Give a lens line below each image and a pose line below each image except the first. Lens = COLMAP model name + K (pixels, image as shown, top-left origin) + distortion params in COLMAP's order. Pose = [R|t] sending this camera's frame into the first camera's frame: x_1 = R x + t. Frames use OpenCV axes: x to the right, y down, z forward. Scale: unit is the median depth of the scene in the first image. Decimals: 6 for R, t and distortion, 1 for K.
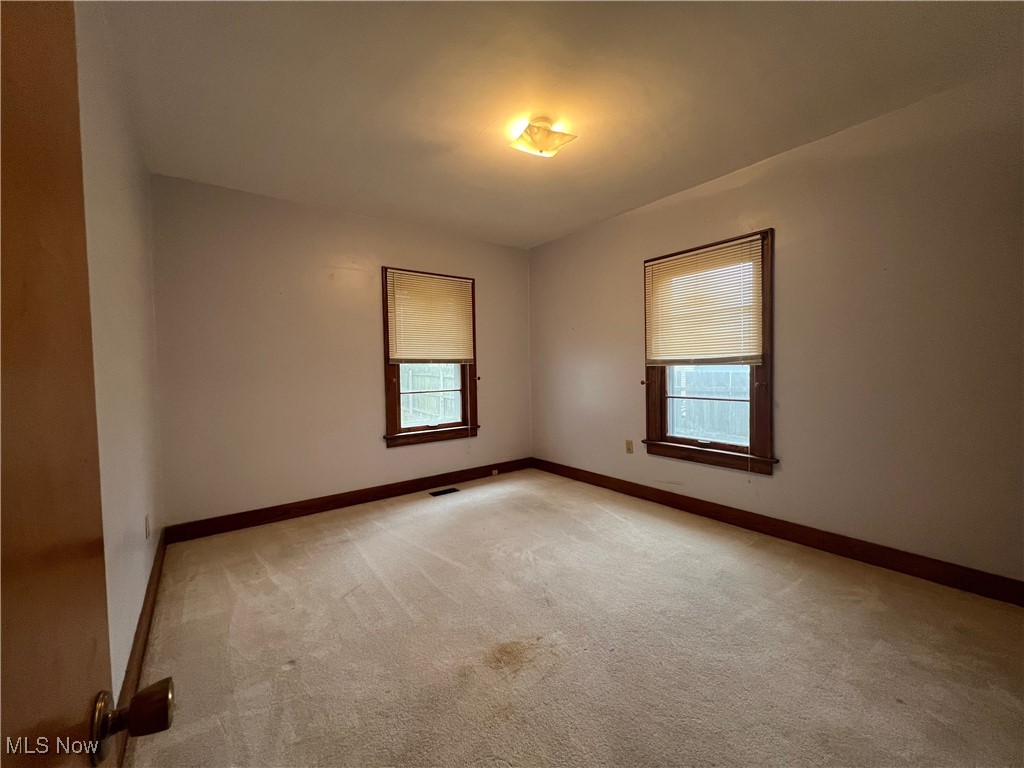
lens RADIAL K [[406.4, 0, 512.3], [0, 406.4, 381.6], [0, 0, 1]] dist [-0.000491, -0.000424]
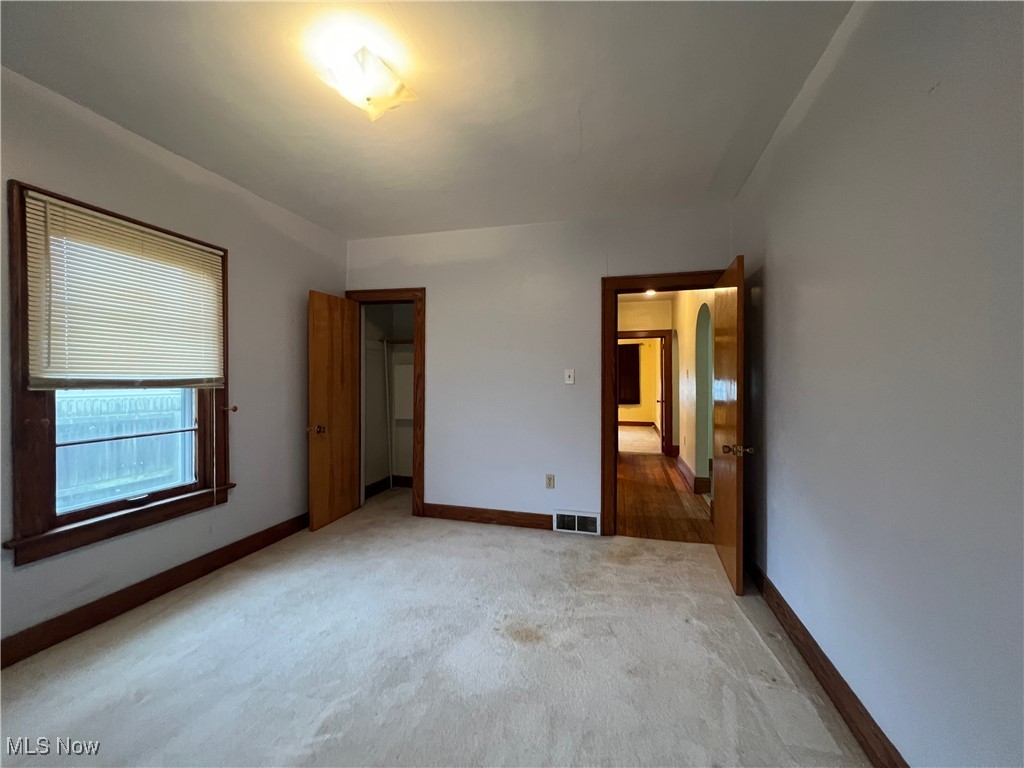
lens RADIAL K [[406.4, 0, 512.3], [0, 406.4, 381.6], [0, 0, 1]] dist [-0.000491, -0.000424]
pose [[-0.609614, 0.005477, 0.792679, -0.529230], [0.024129, 0.999641, 0.011649, -0.049390], [-0.792331, 0.026228, -0.609528, 1.007132]]
